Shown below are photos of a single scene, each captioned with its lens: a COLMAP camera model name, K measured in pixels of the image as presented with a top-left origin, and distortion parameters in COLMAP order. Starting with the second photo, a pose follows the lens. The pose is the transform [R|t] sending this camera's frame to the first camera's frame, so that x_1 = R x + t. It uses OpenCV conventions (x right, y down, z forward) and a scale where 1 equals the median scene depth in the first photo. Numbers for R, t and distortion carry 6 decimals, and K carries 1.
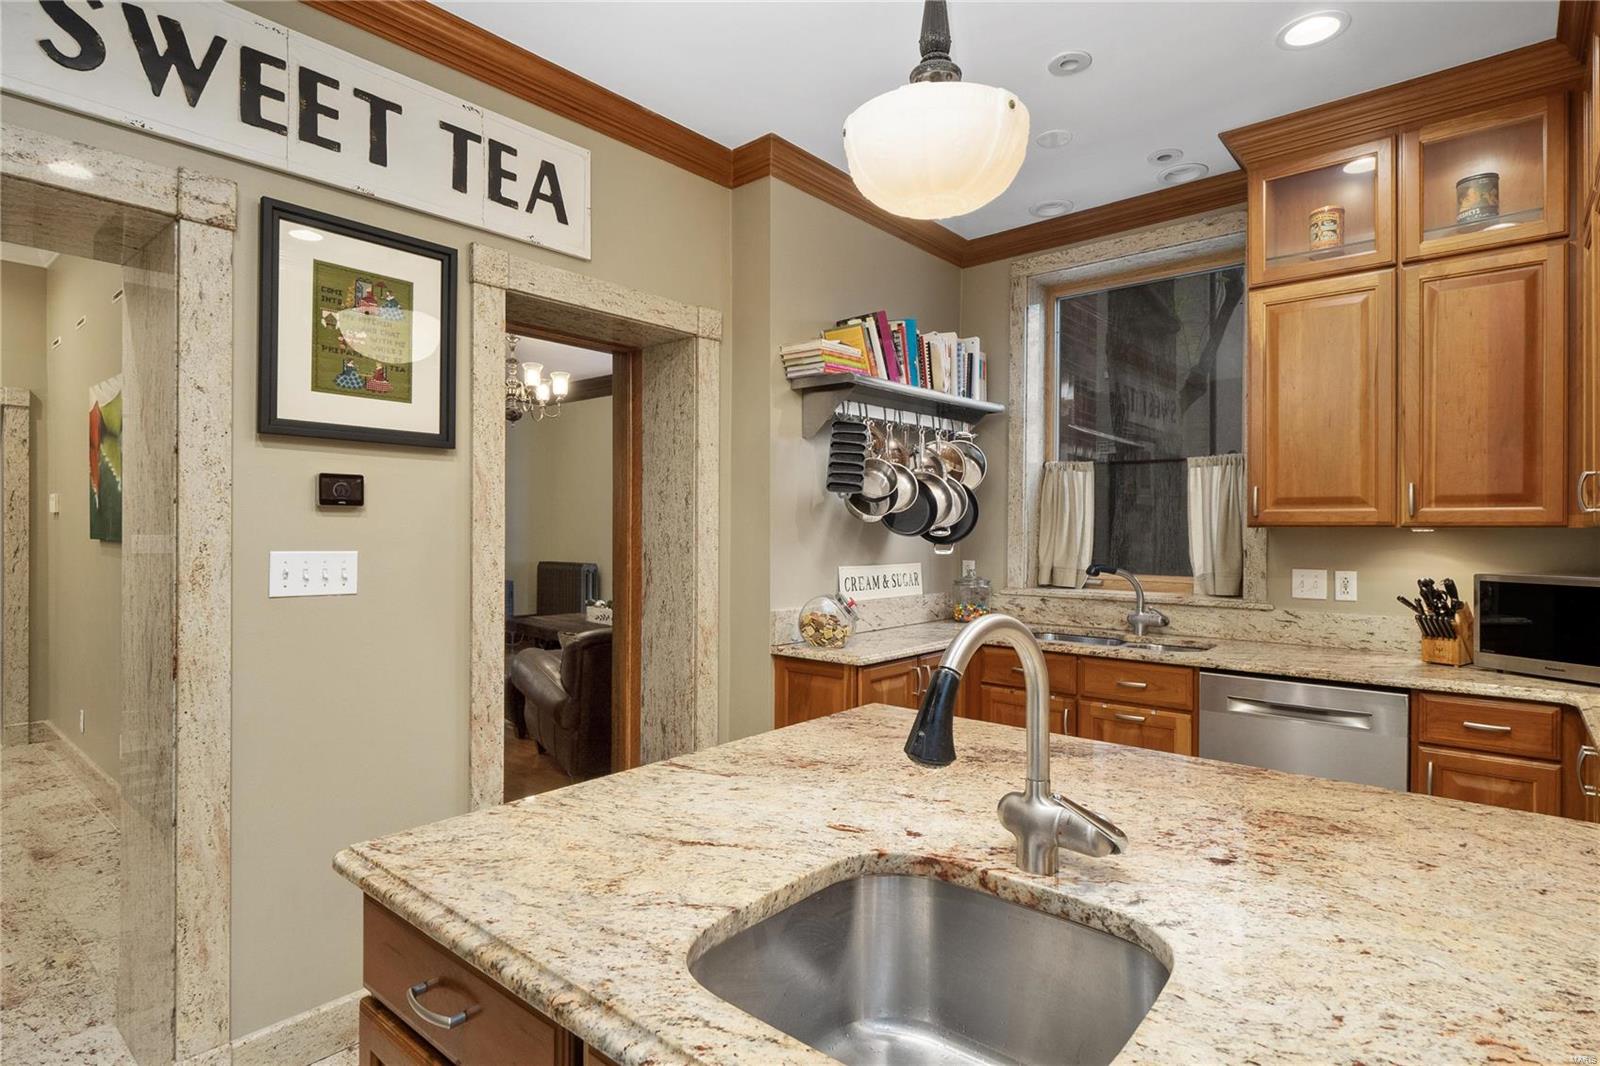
lens RADIAL K [[826.2, 0, 795.5], [0, 826.2, 527.0], [0, 0, 1]] dist [-0.004578, 0.000101]
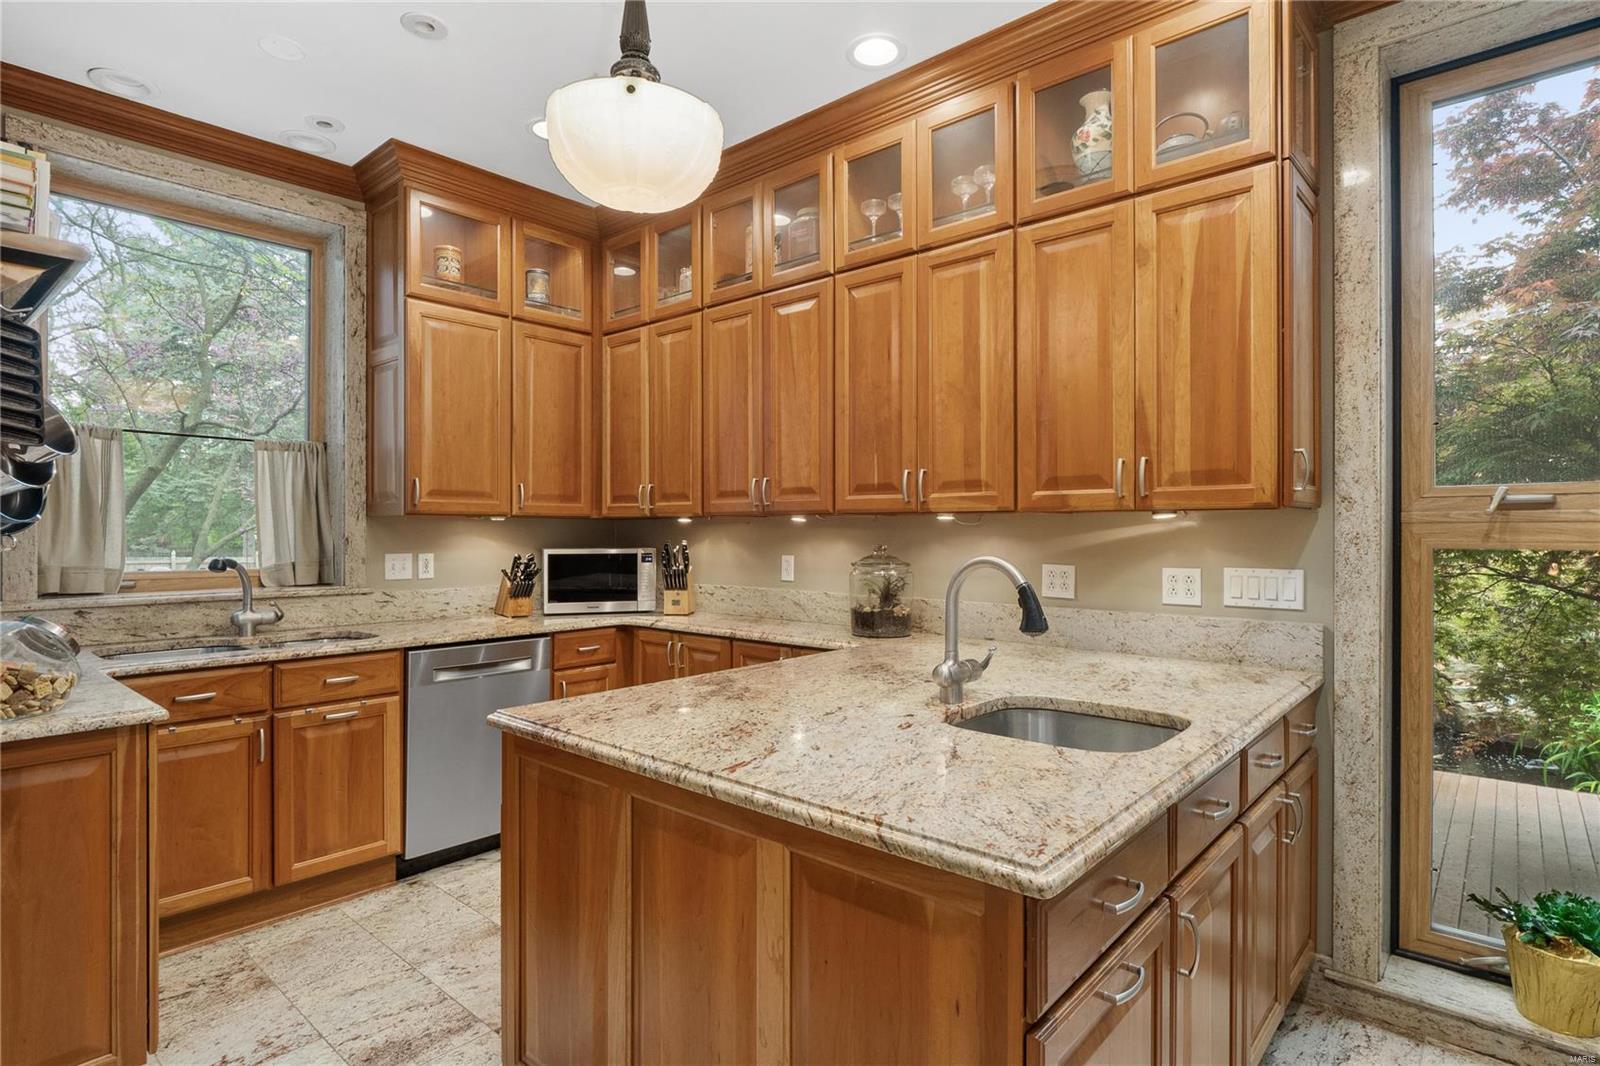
lens RADIAL K [[826.2, 0, 797.9], [0, 826.2, 532.1], [0, 0, 1]] dist [-0.004578, 0.000101]
pose [[0.012189, -0.004577, 0.999915, -0.783913], [-0.003705, 0.999982, 0.004623, 0.023664], [-0.999919, -0.003761, 0.012172, 0.700414]]
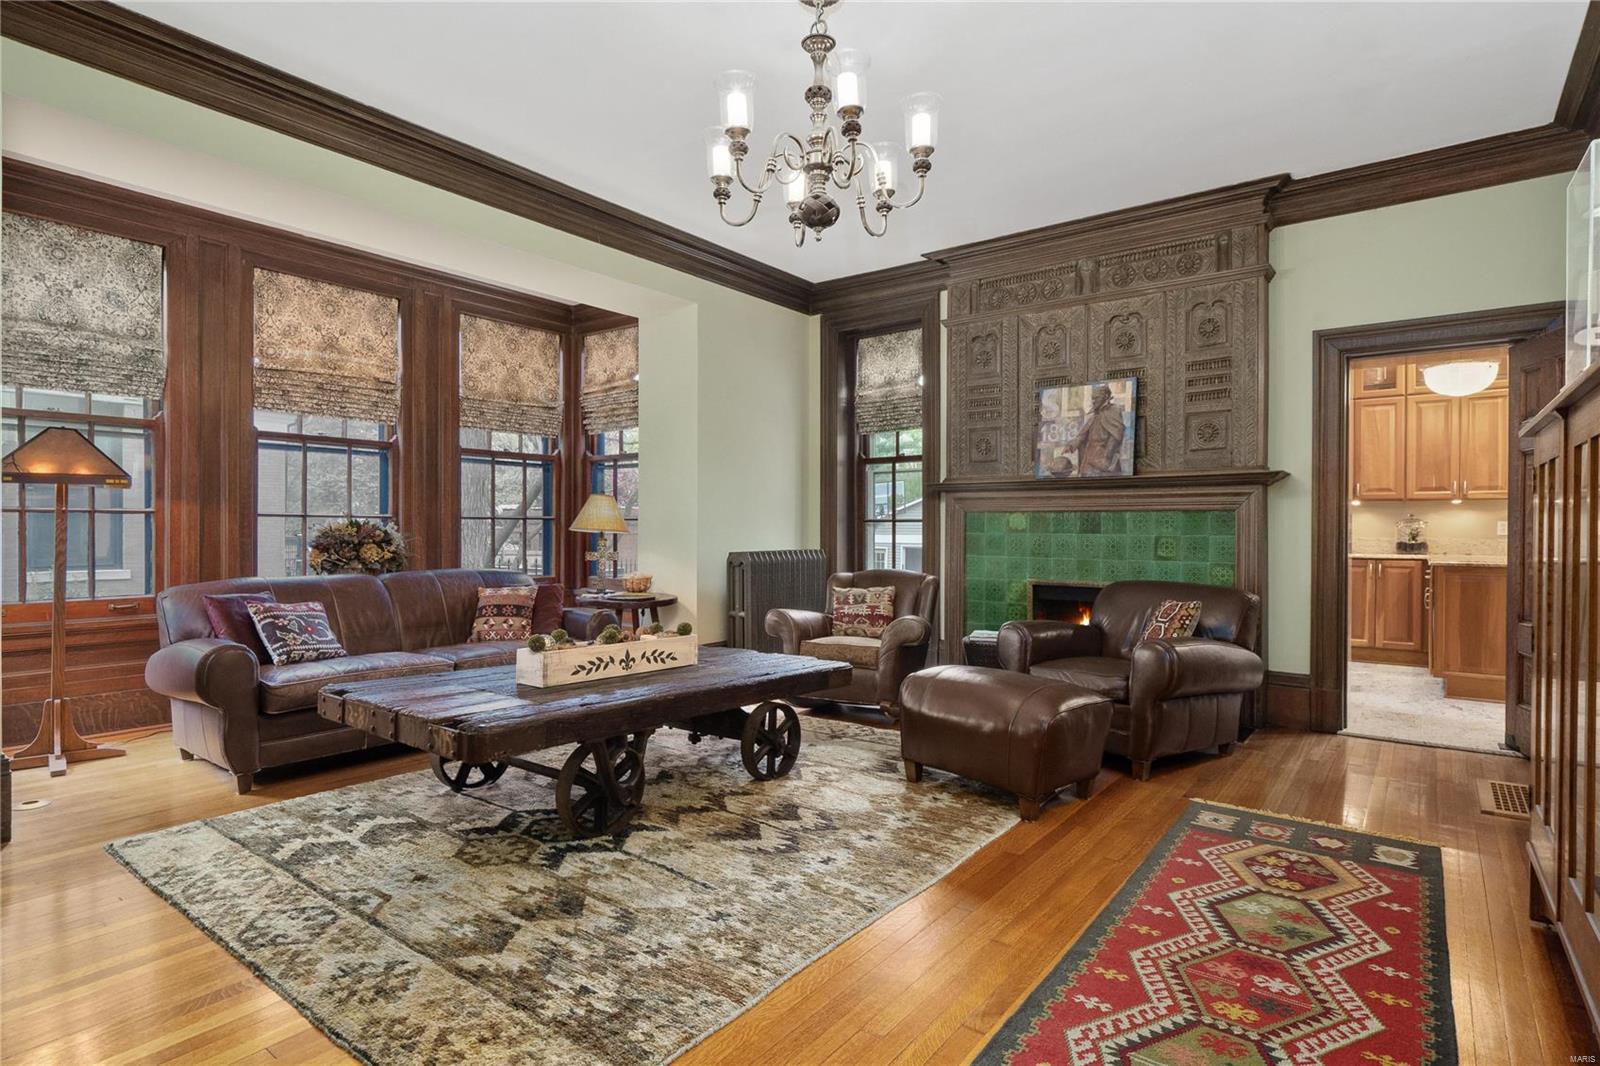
lens RADIAL K [[826.2, 0, 798.0], [0, 826.2, 535.4], [0, 0, 1]] dist [-0.004578, 0.000101]
pose [[-0.057478, -0.009716, 0.998299, -3.796052], [-0.006533, 0.999935, 0.009356, 0.203334], [-0.998325, -0.005985, -0.057538, 5.198769]]
